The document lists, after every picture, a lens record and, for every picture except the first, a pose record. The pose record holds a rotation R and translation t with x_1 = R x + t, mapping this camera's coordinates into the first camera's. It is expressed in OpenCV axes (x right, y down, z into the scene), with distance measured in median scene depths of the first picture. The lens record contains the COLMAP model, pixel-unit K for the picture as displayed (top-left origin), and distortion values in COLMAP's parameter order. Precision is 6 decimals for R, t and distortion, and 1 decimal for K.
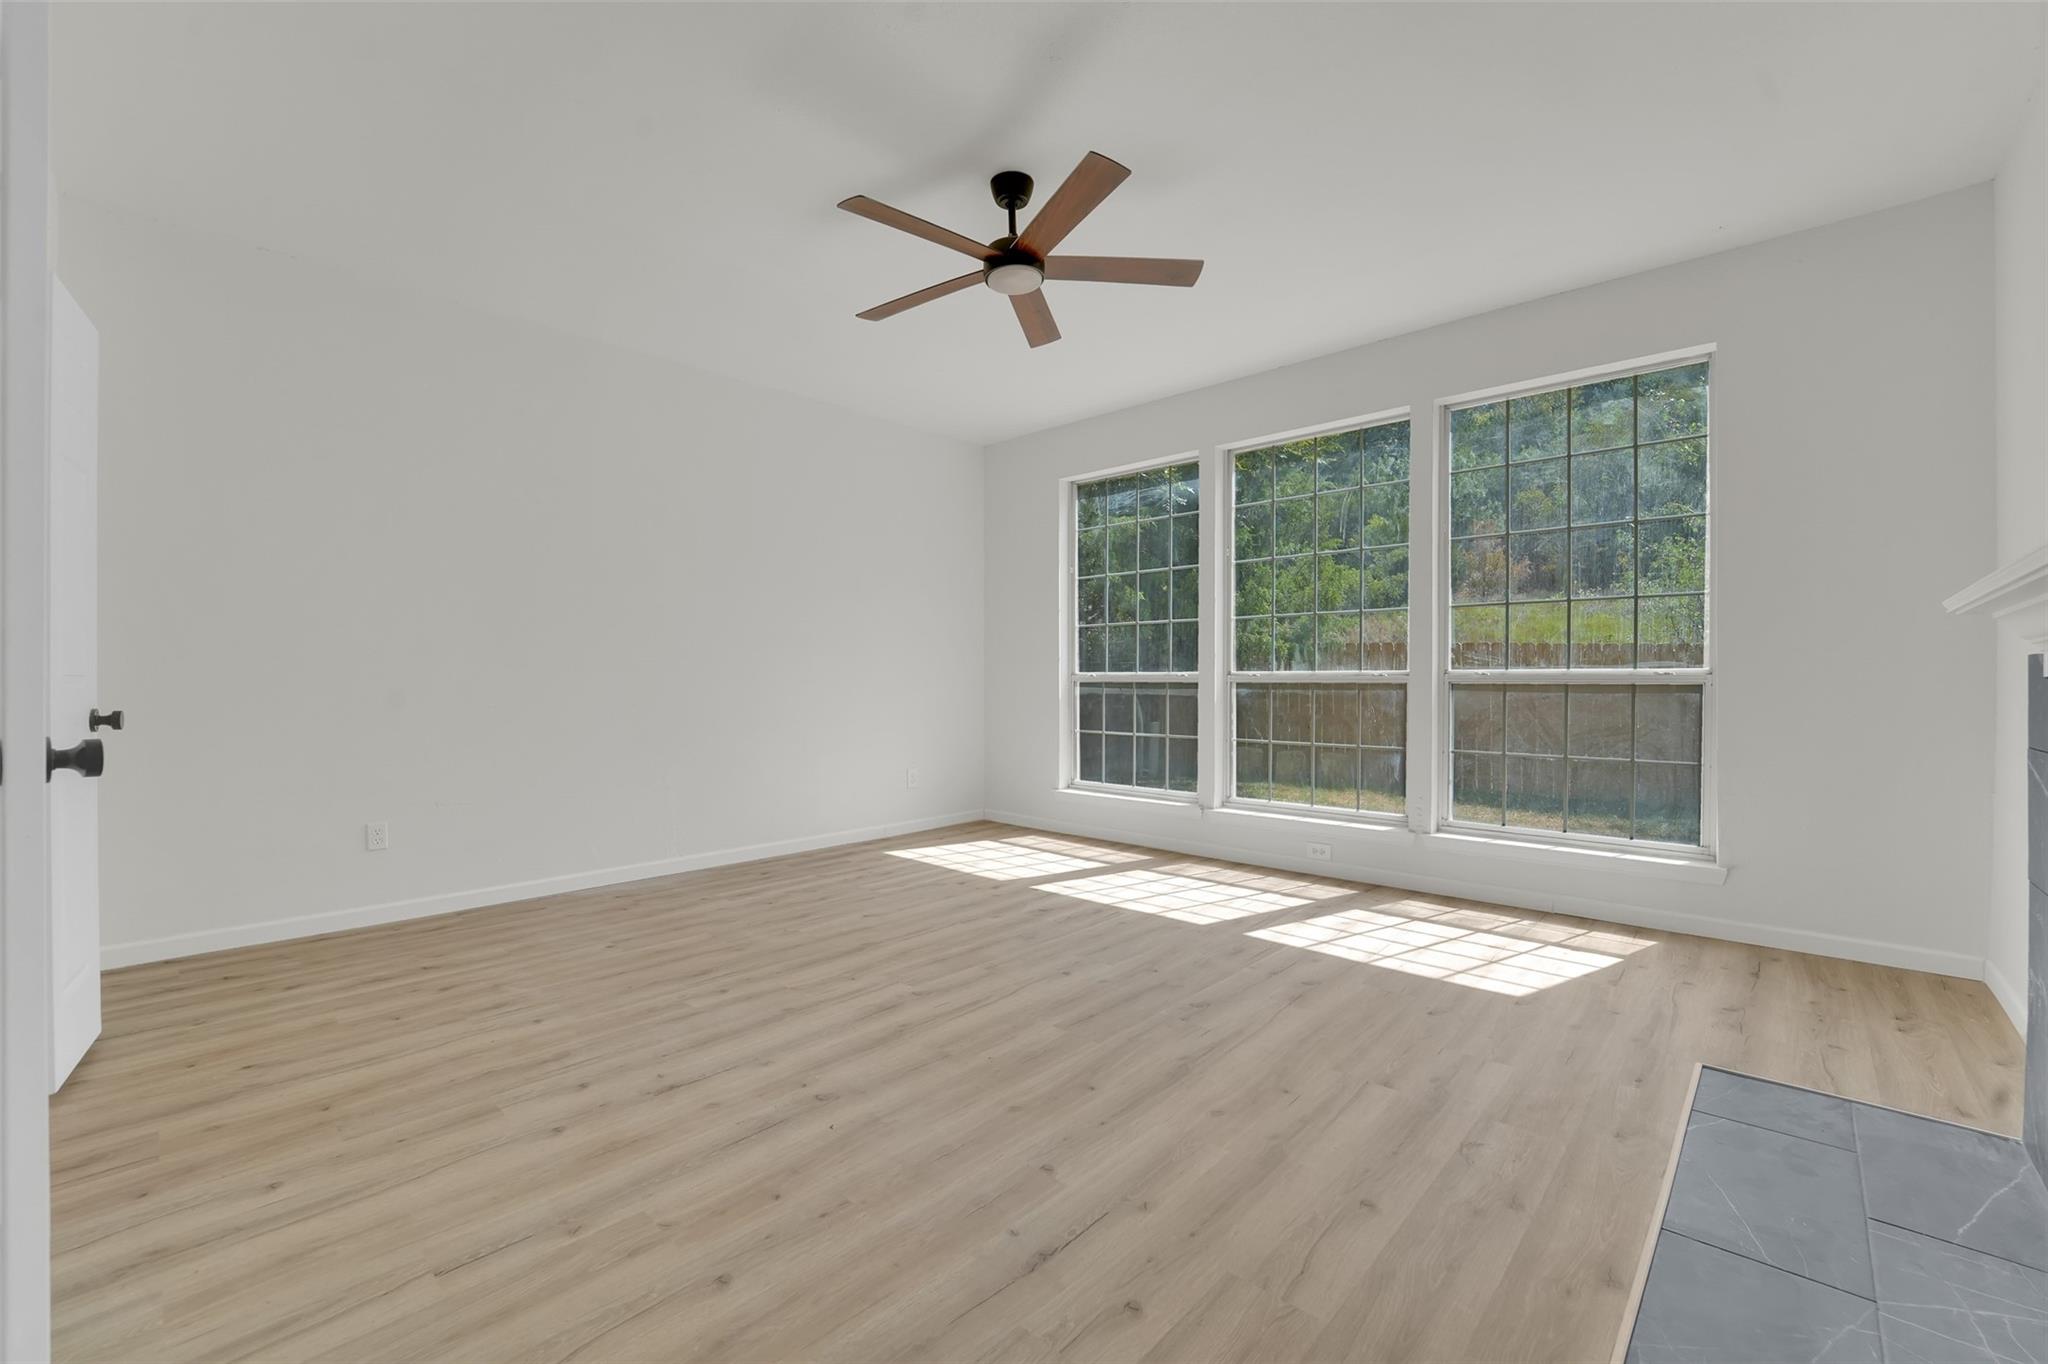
lens RADIAL K [[827.9, 0, 1025.4], [0, 827.9, 695.1], [0, 0, 1]] dist [0.001562, -0.000117]
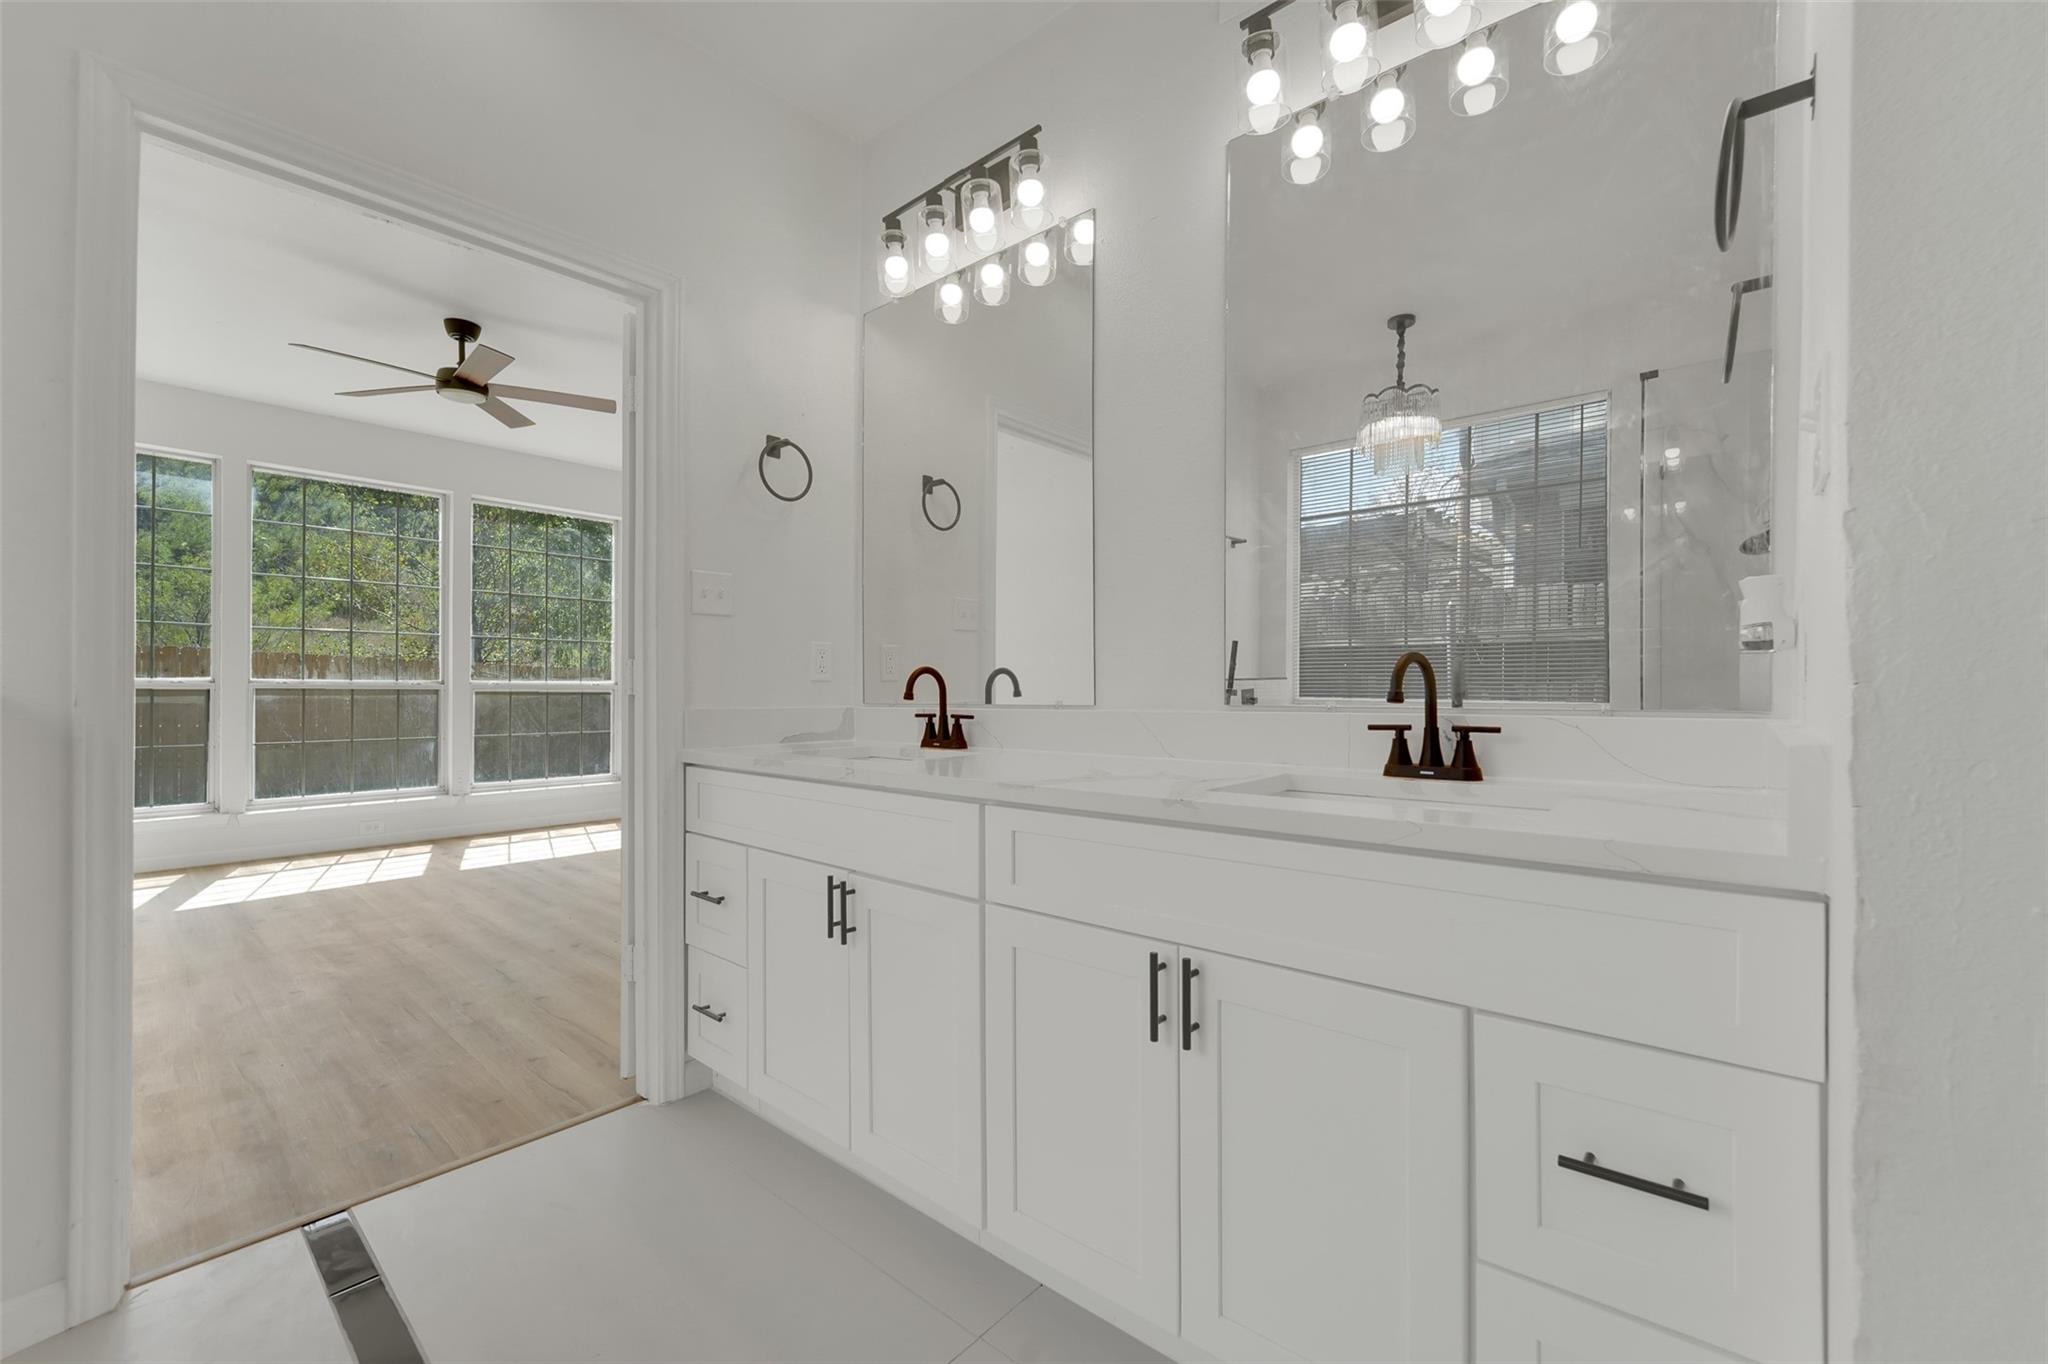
lens RADIAL K [[827.9, 0, 1016.1], [0, 827.9, 690.5], [0, 0, 1]] dist [0.001562, -0.000117]
pose [[-0.000006, -0.002349, 0.999997, -0.845401], [0.018282, 0.999830, 0.002348, 0.001081], [-0.999833, 0.018282, 0.000037, 0.046438]]
